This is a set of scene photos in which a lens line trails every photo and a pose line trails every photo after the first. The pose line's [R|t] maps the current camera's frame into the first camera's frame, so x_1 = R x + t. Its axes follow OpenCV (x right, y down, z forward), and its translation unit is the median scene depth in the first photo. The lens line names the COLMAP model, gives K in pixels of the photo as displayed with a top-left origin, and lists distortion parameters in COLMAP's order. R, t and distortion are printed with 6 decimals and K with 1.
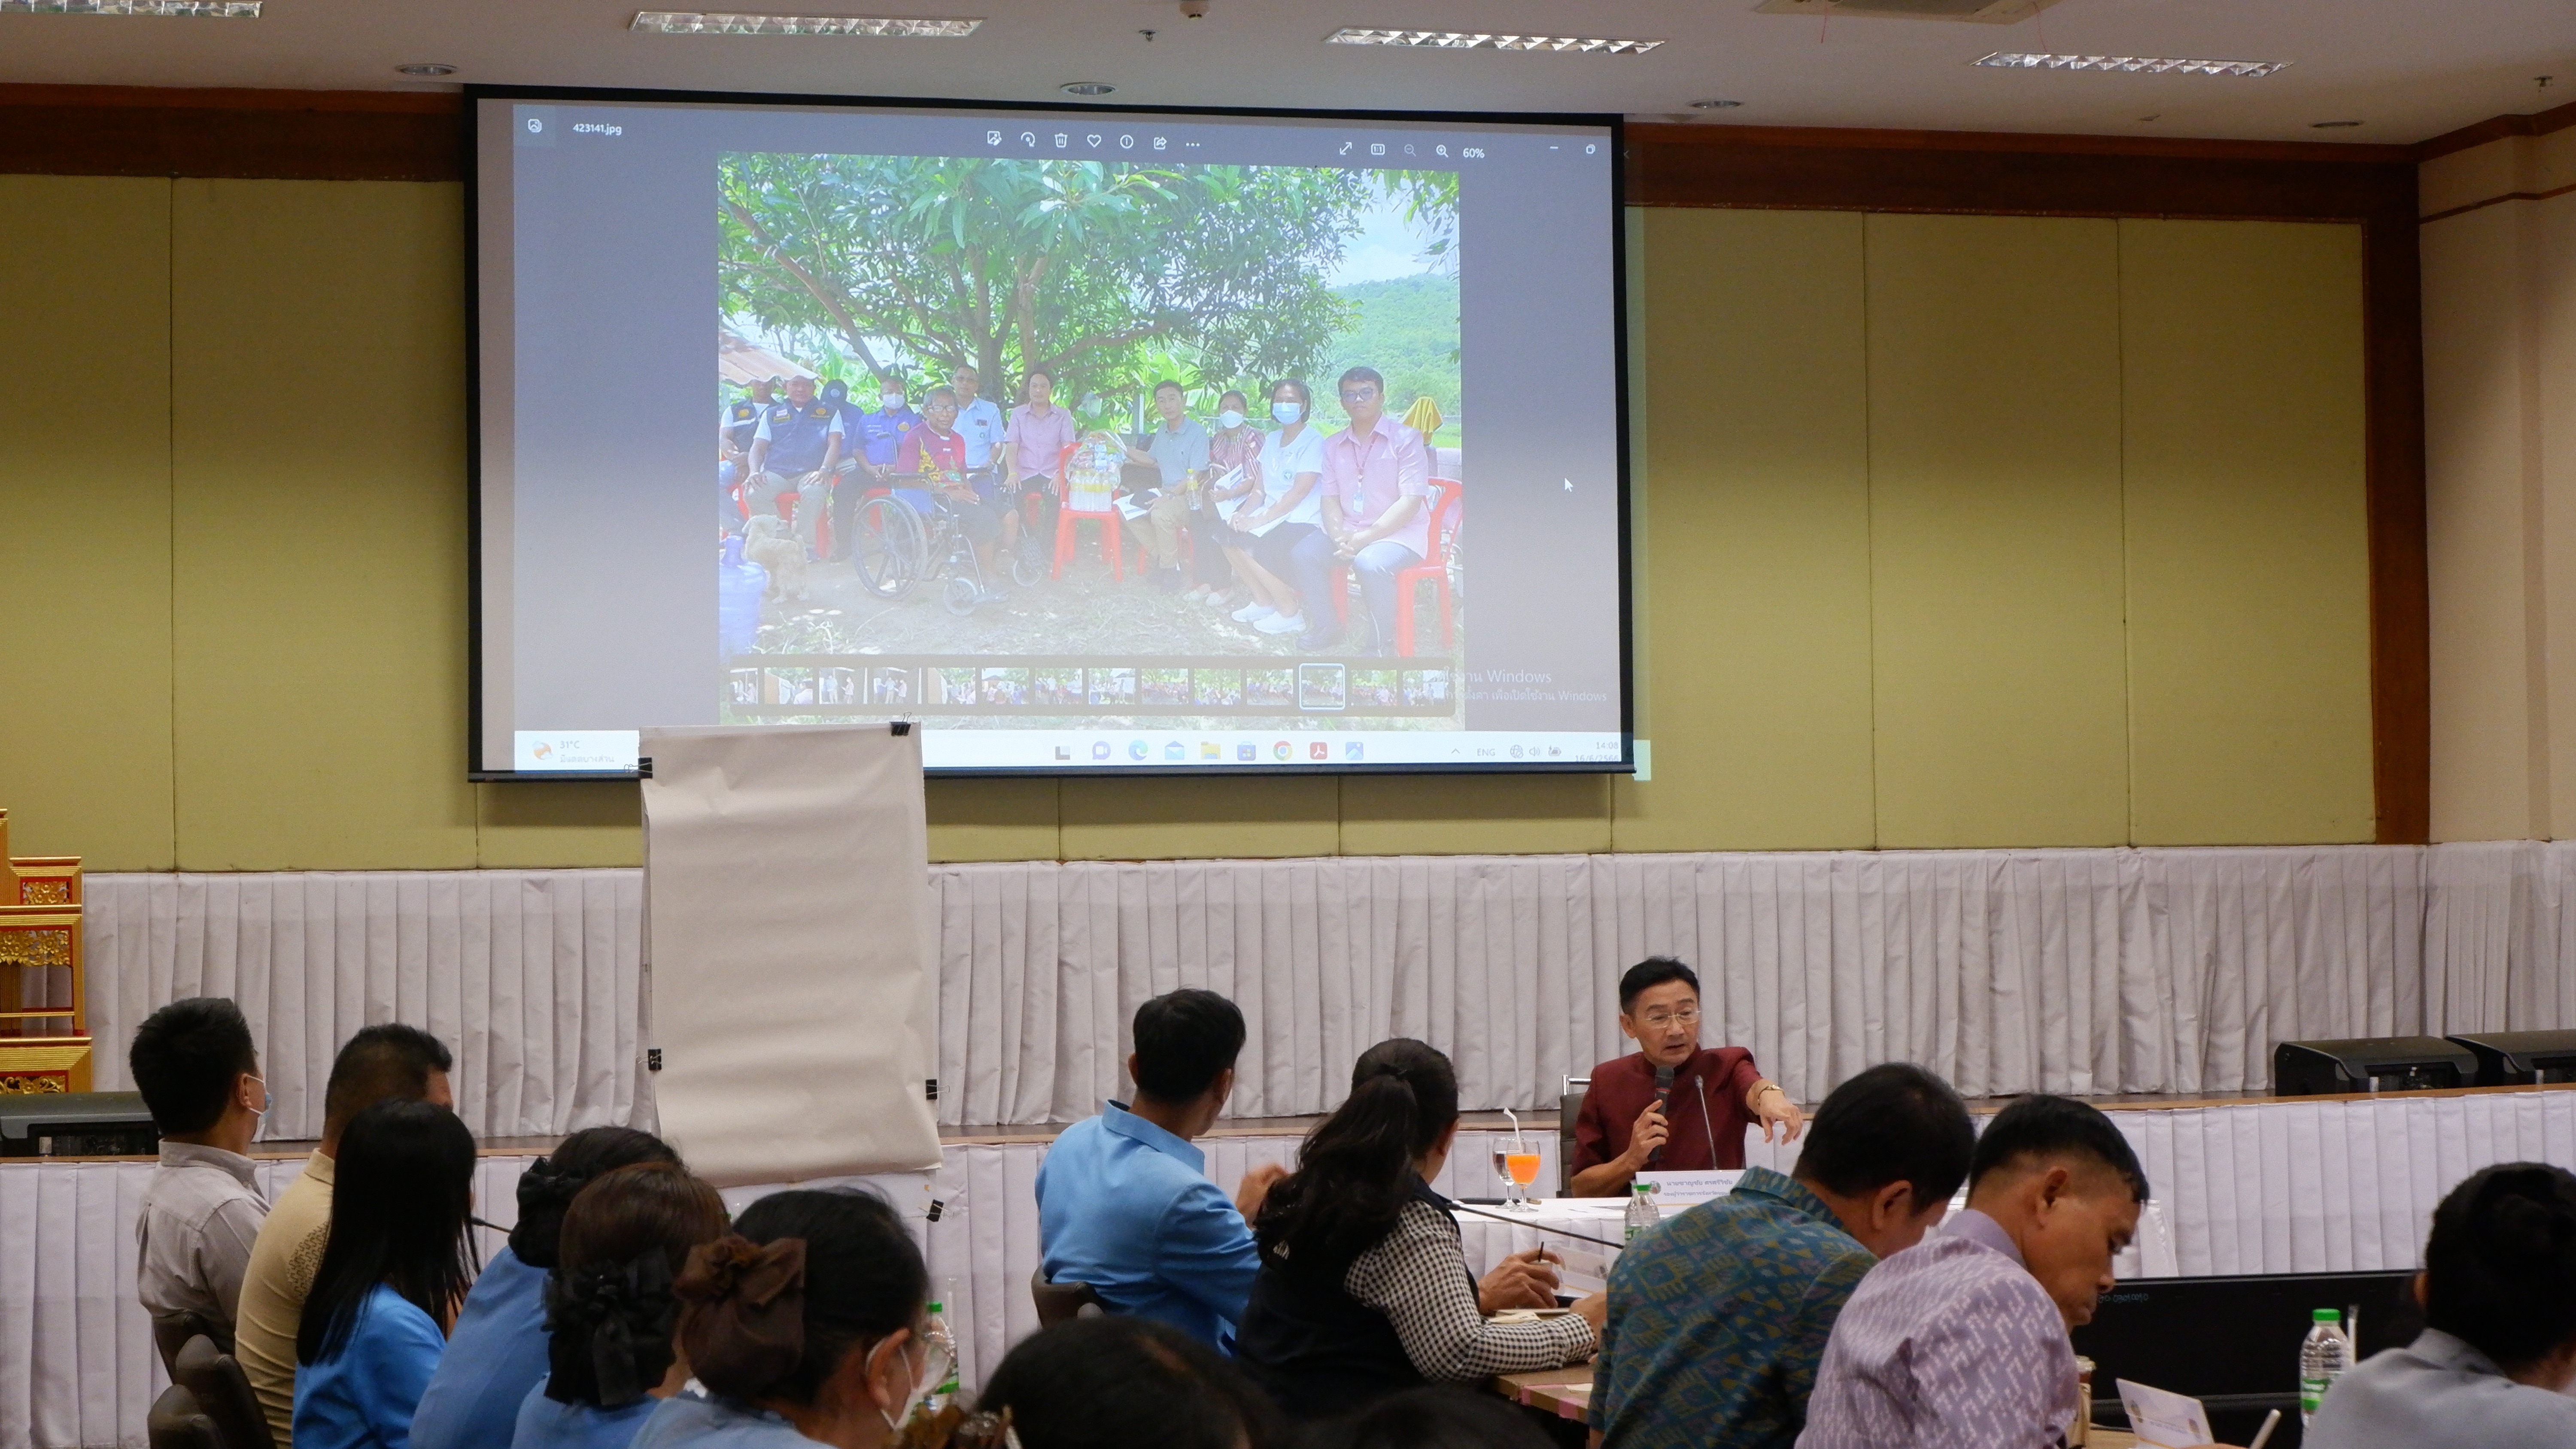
lens RADIAL K [[5009.2, 0, 1307.6], [0, 5009.2, 734.0], [0, 0, 1]] dist [-0.097225, 0.000000]
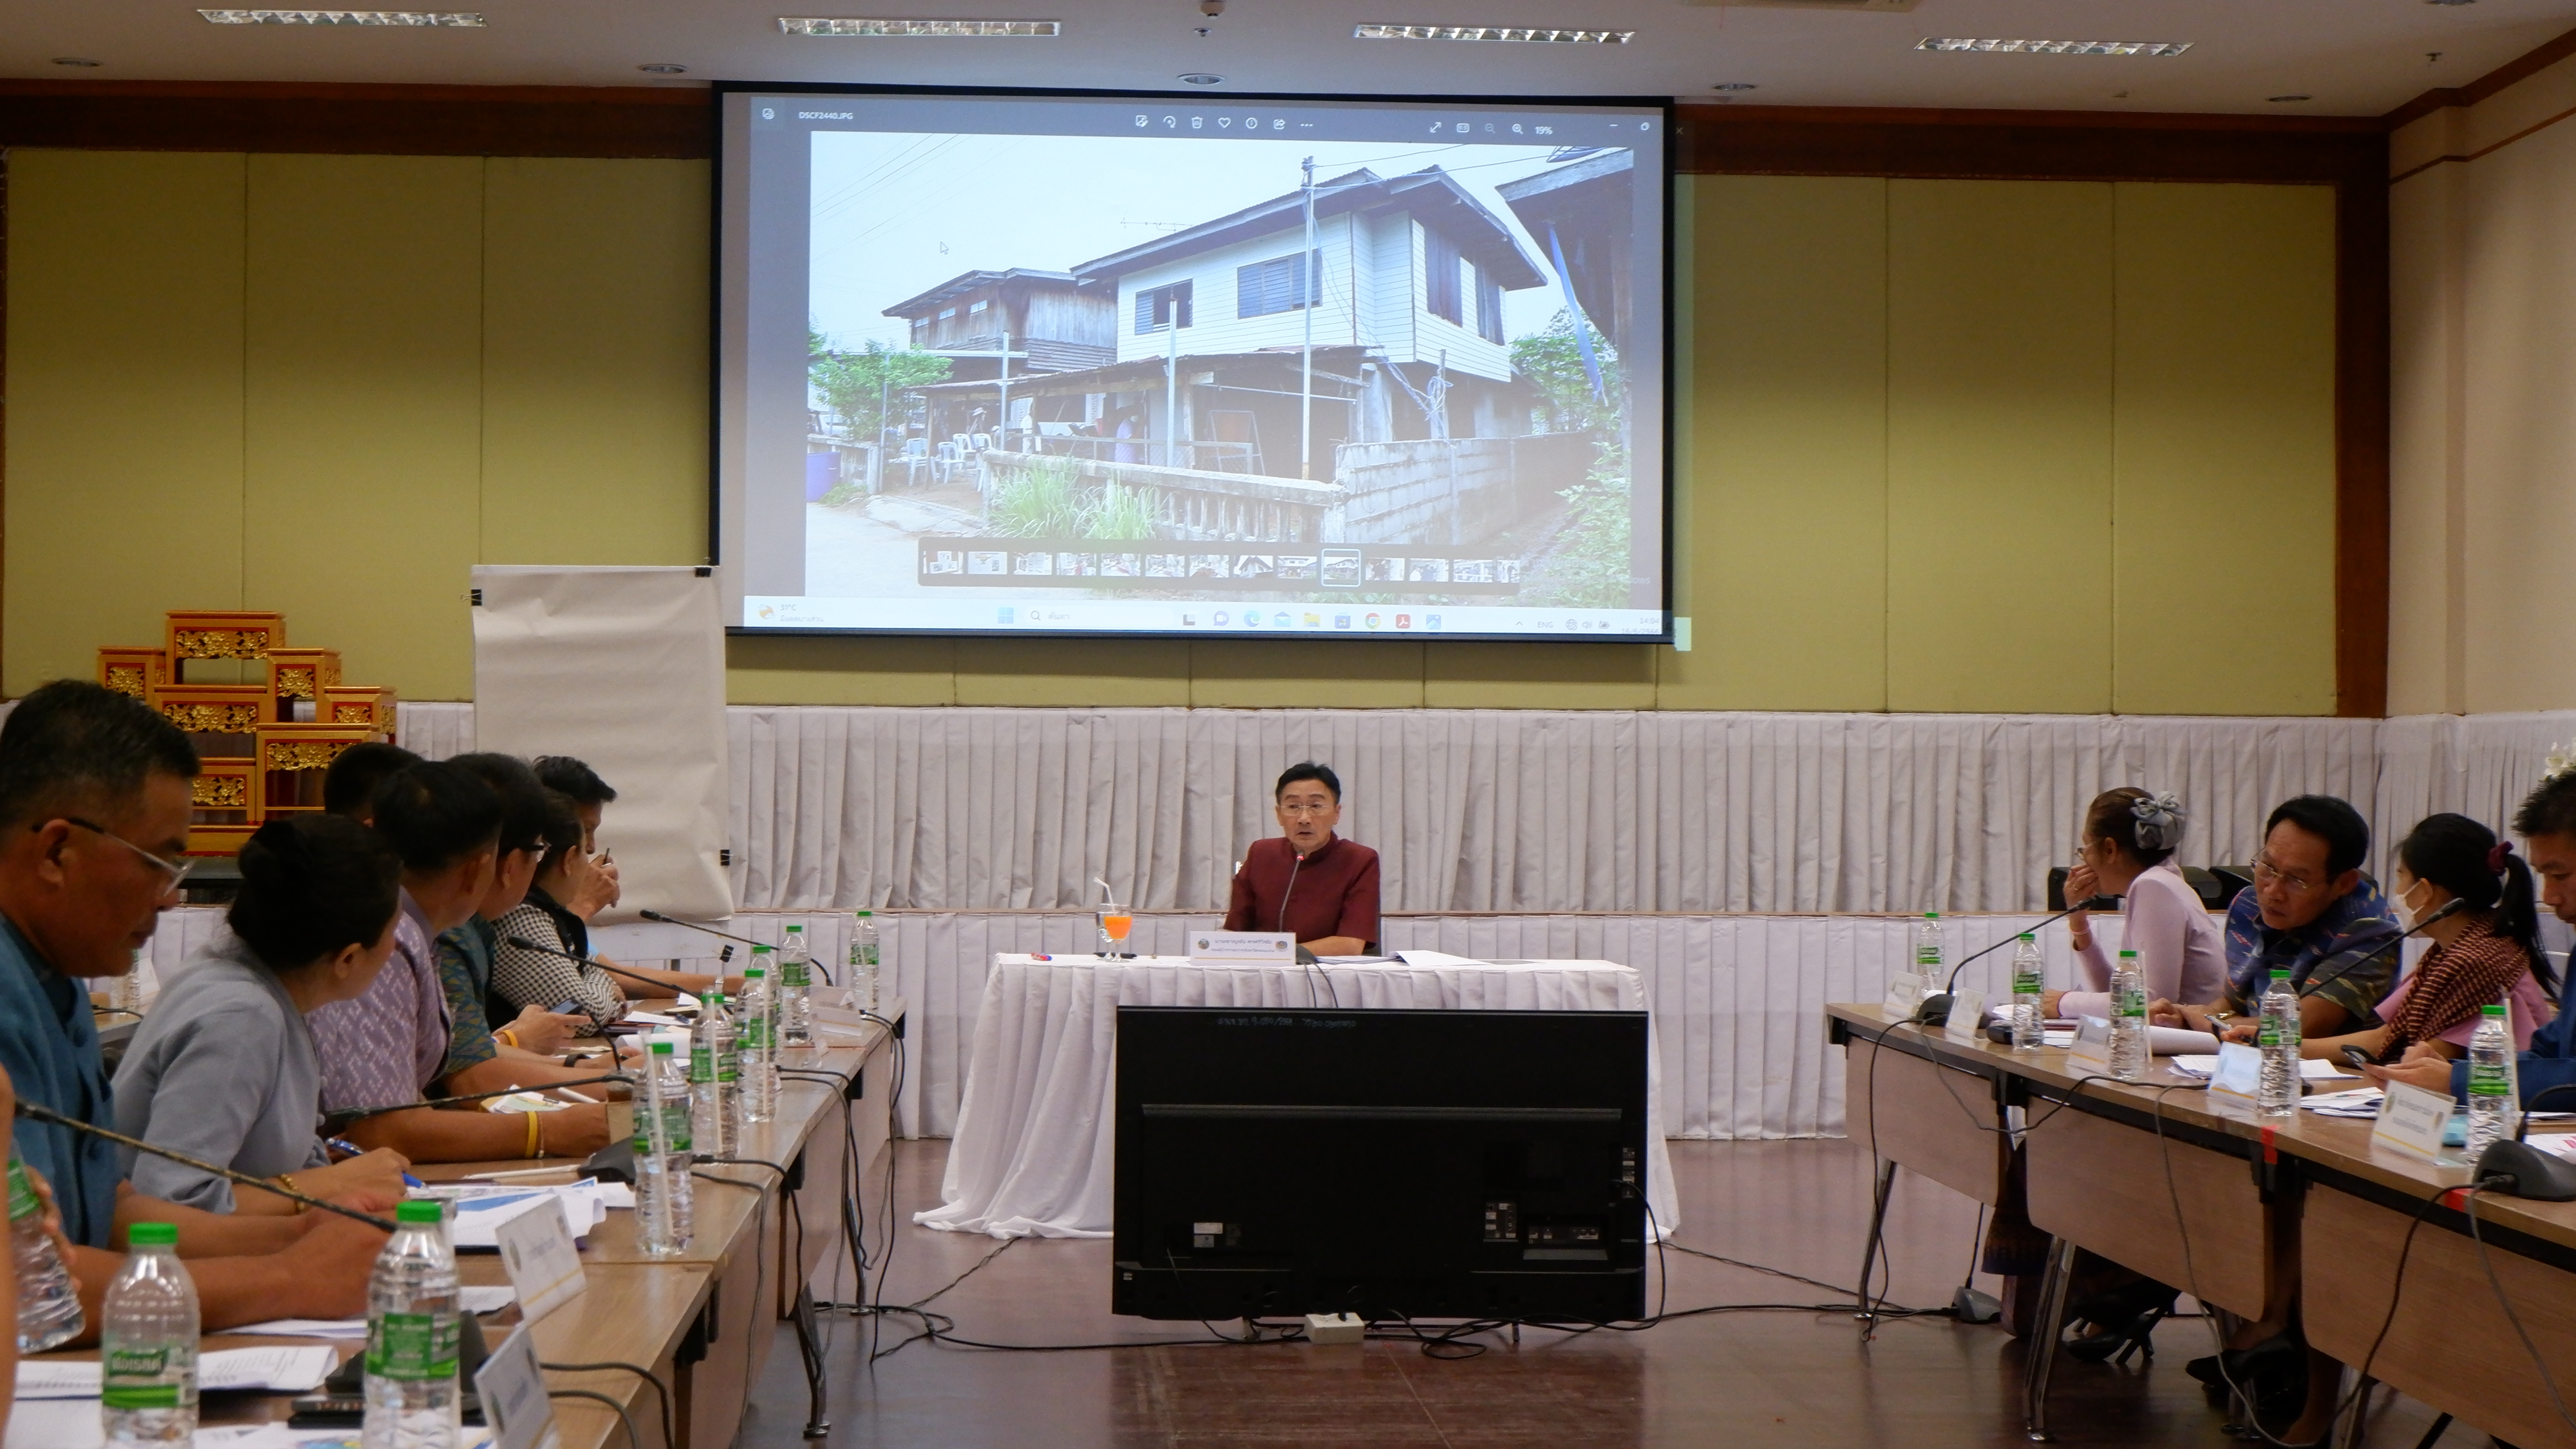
lens RADIAL K [[4181.7, 0, 1305.0], [0, 4181.7, 723.0], [0, 0, 1]] dist [-0.053787, 0.000000]
pose [[0.981627, 0.017458, -0.190012, 0.170720], [-0.014441, 0.999747, 0.017247, 0.010728], [0.190265, -0.014186, 0.981630, -0.005686]]
